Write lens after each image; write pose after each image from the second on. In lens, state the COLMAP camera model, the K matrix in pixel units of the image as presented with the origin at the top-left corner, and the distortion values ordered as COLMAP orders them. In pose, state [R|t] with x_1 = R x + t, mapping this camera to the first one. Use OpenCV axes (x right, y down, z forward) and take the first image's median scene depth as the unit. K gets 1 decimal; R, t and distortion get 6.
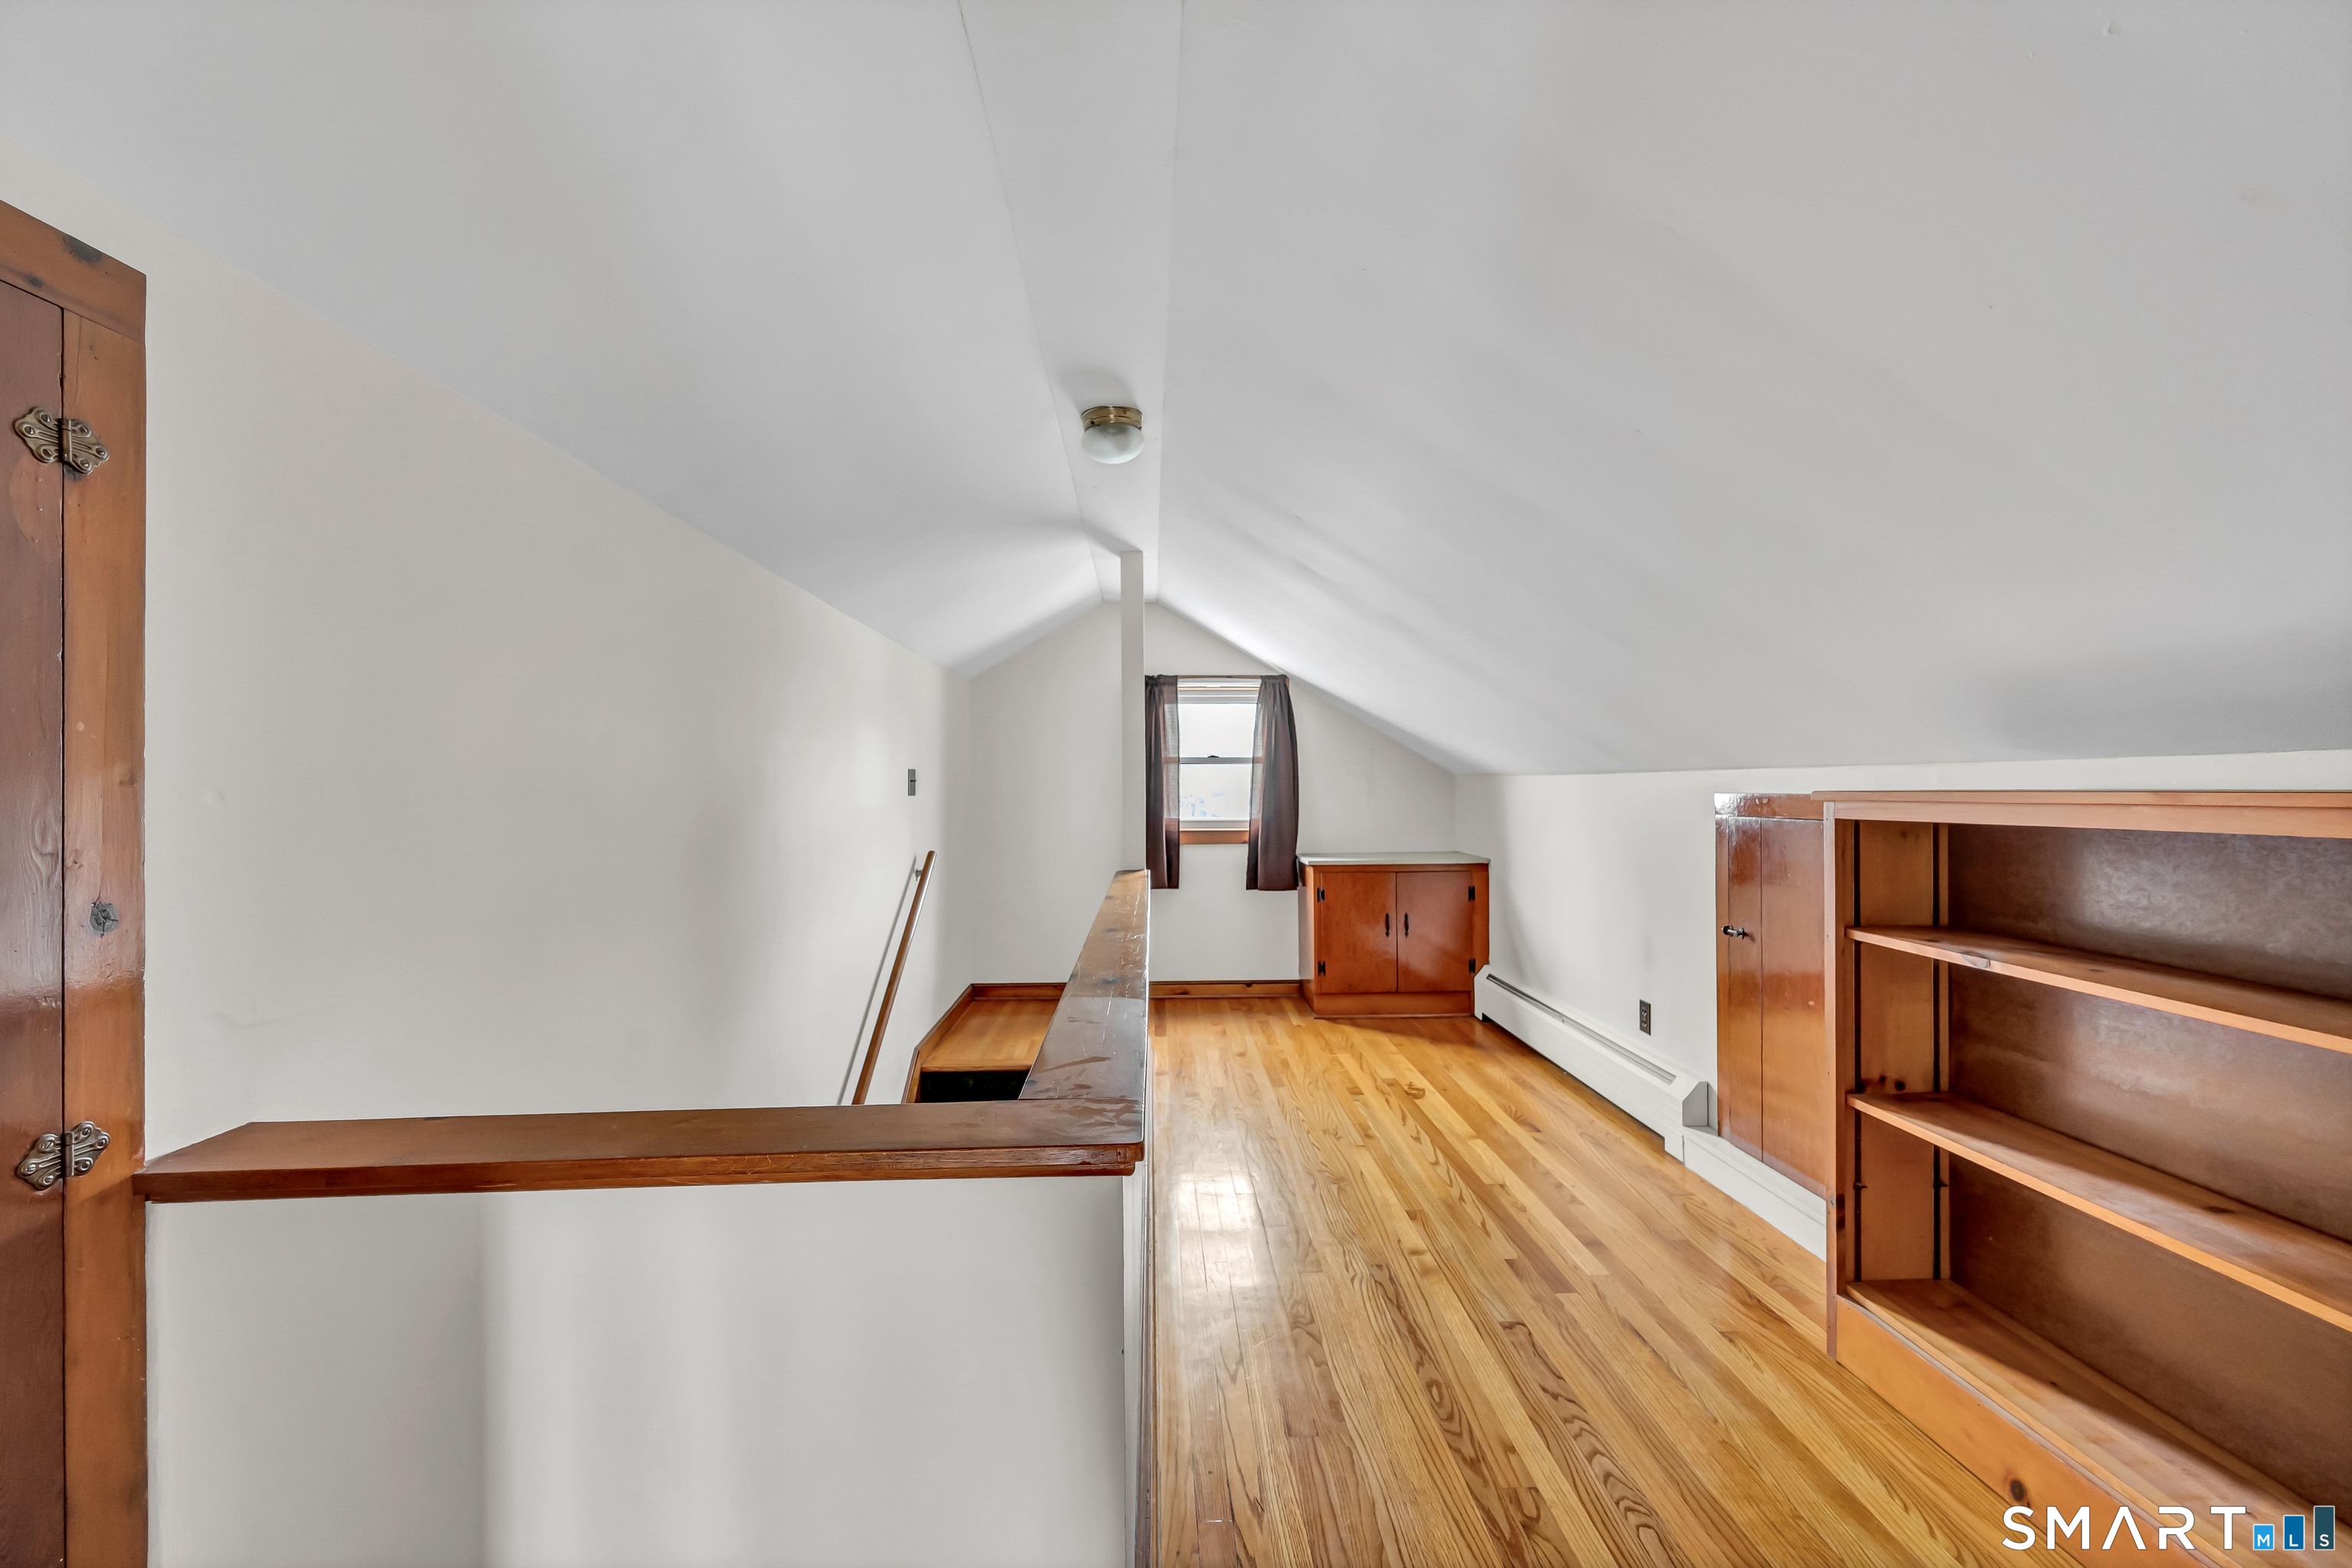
lens RADIAL K [[943.8, 0, 1173.4], [0, 943.8, 775.0], [0, 0, 1]] dist [-0.001129, -0.000017]
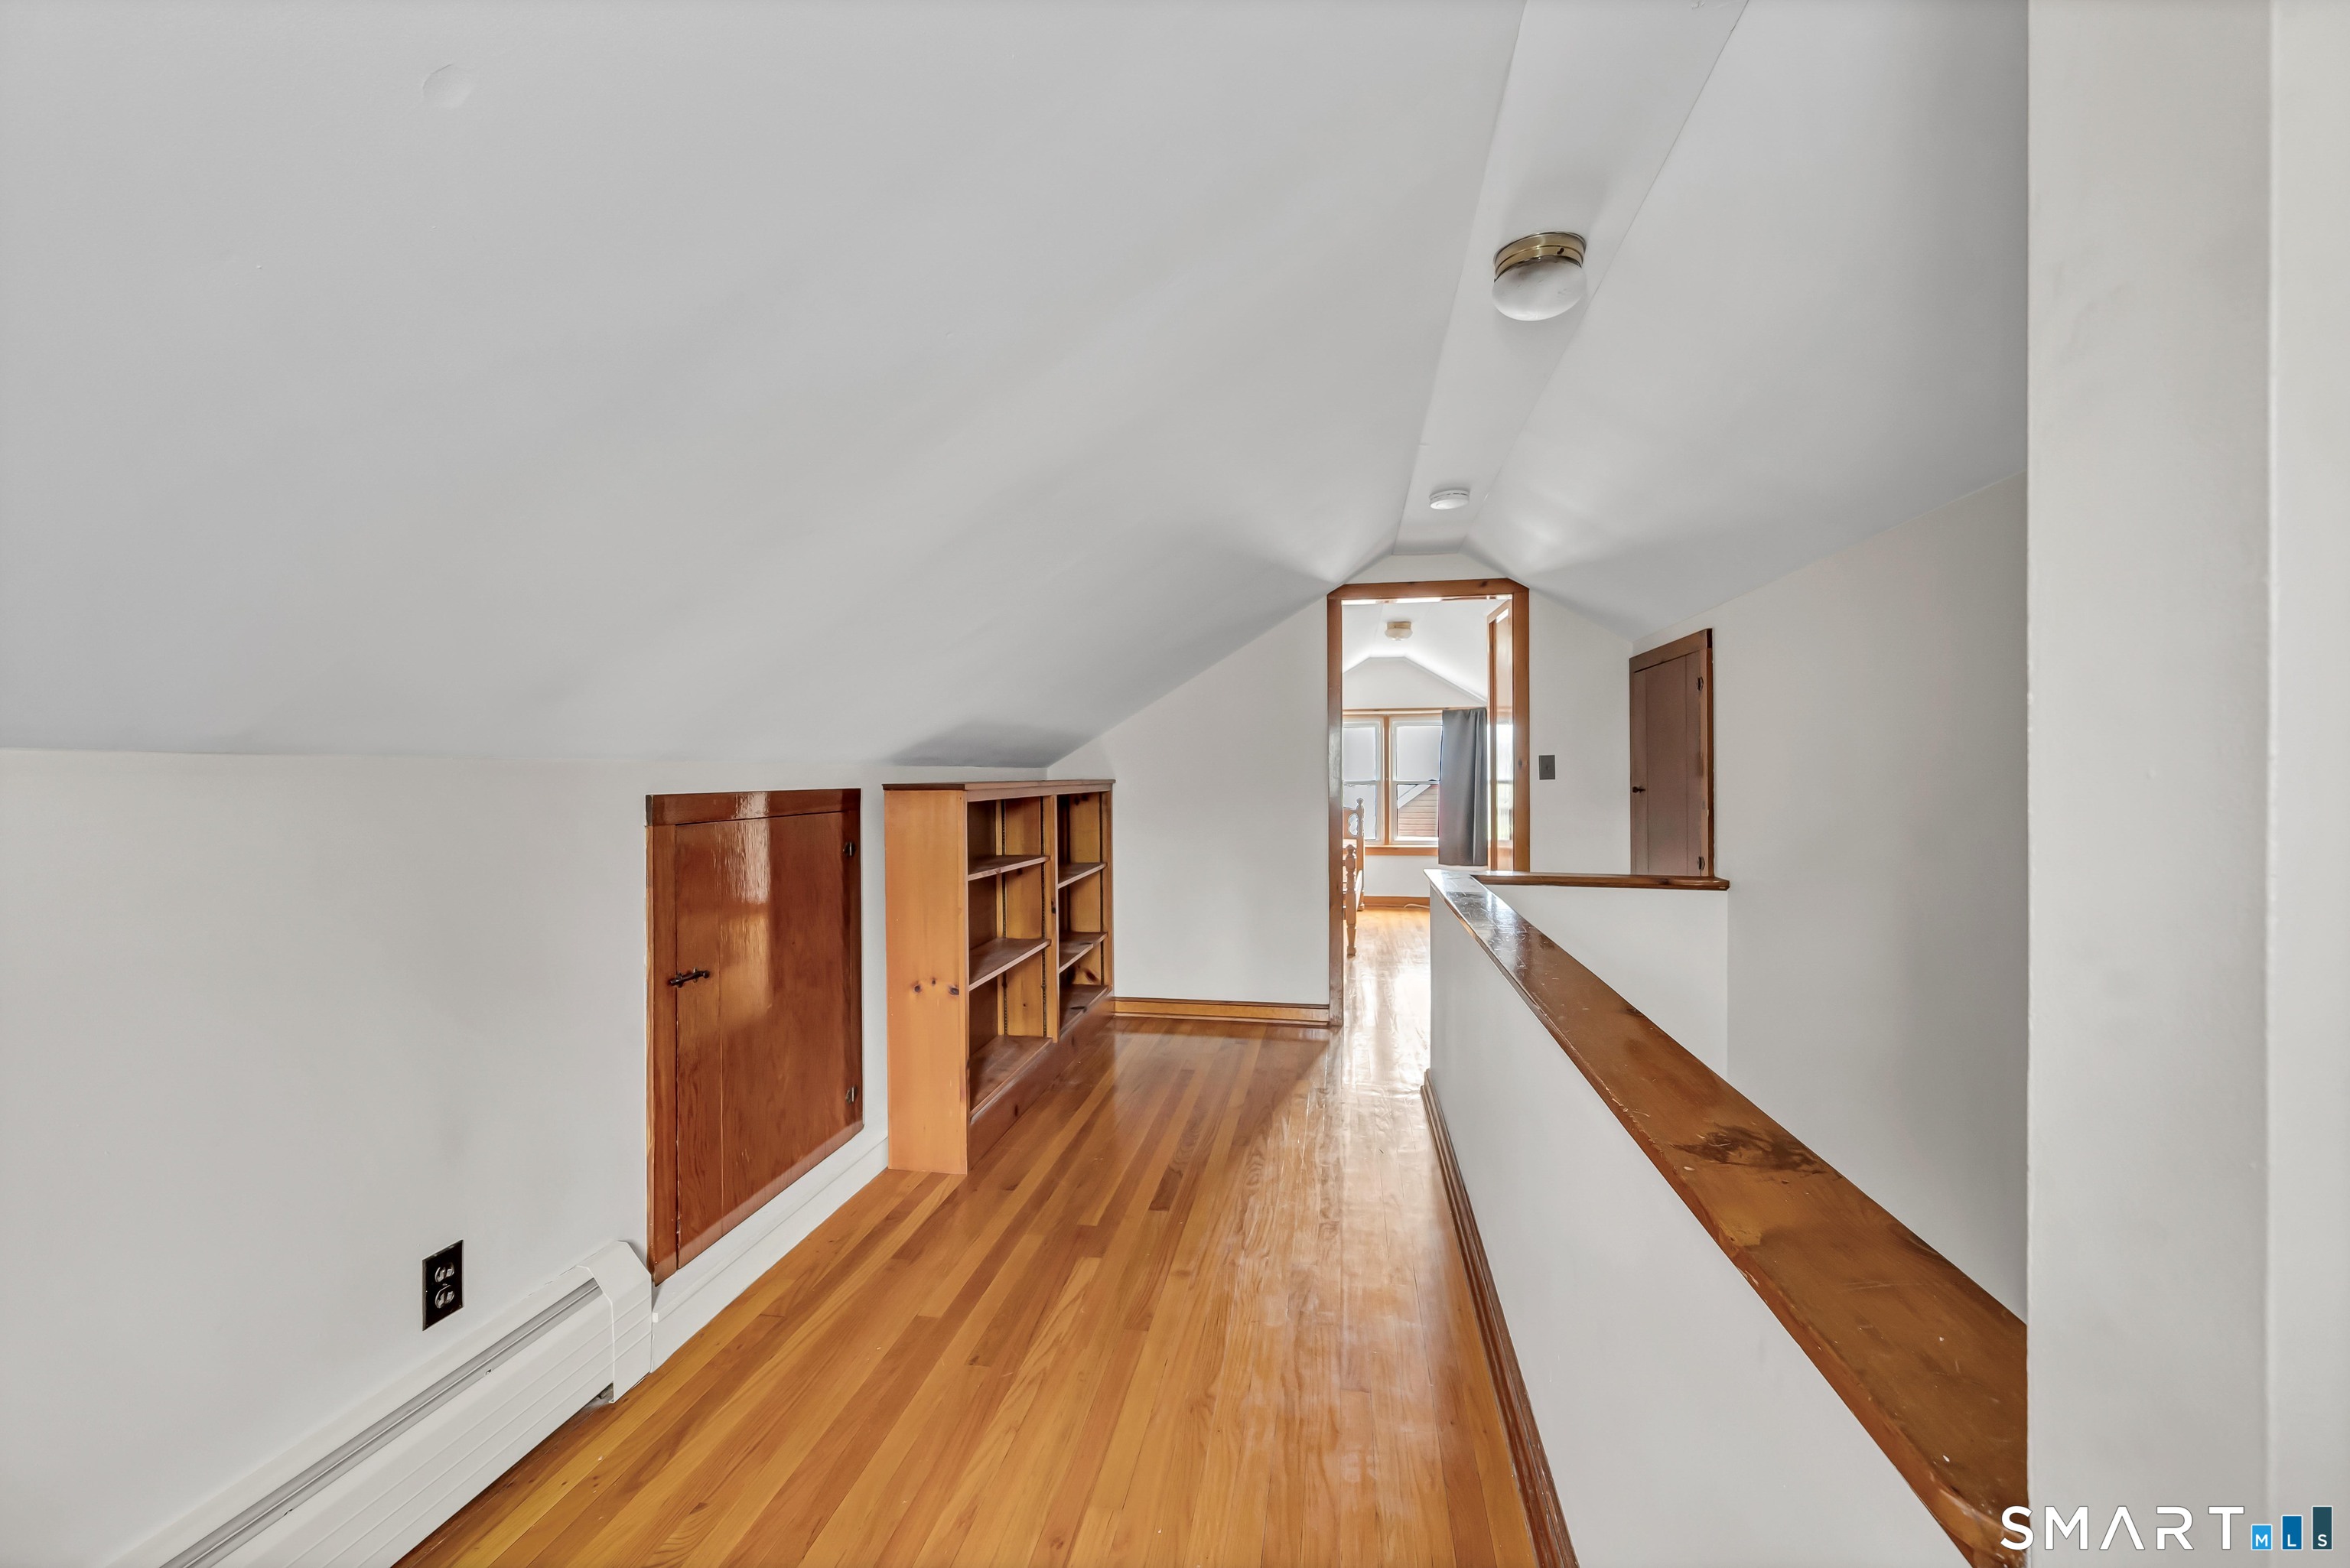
lens RADIAL K [[942.9, 0, 1172.4], [0, 942.9, 775.0], [0, 0, 1]] dist [-0.001129, -0.000017]
pose [[-0.977971, 0.009599, 0.208519, 0.059750], [0.007932, 0.999930, -0.008830, 0.014796], [-0.208589, -0.006982, -0.977979, 1.739723]]
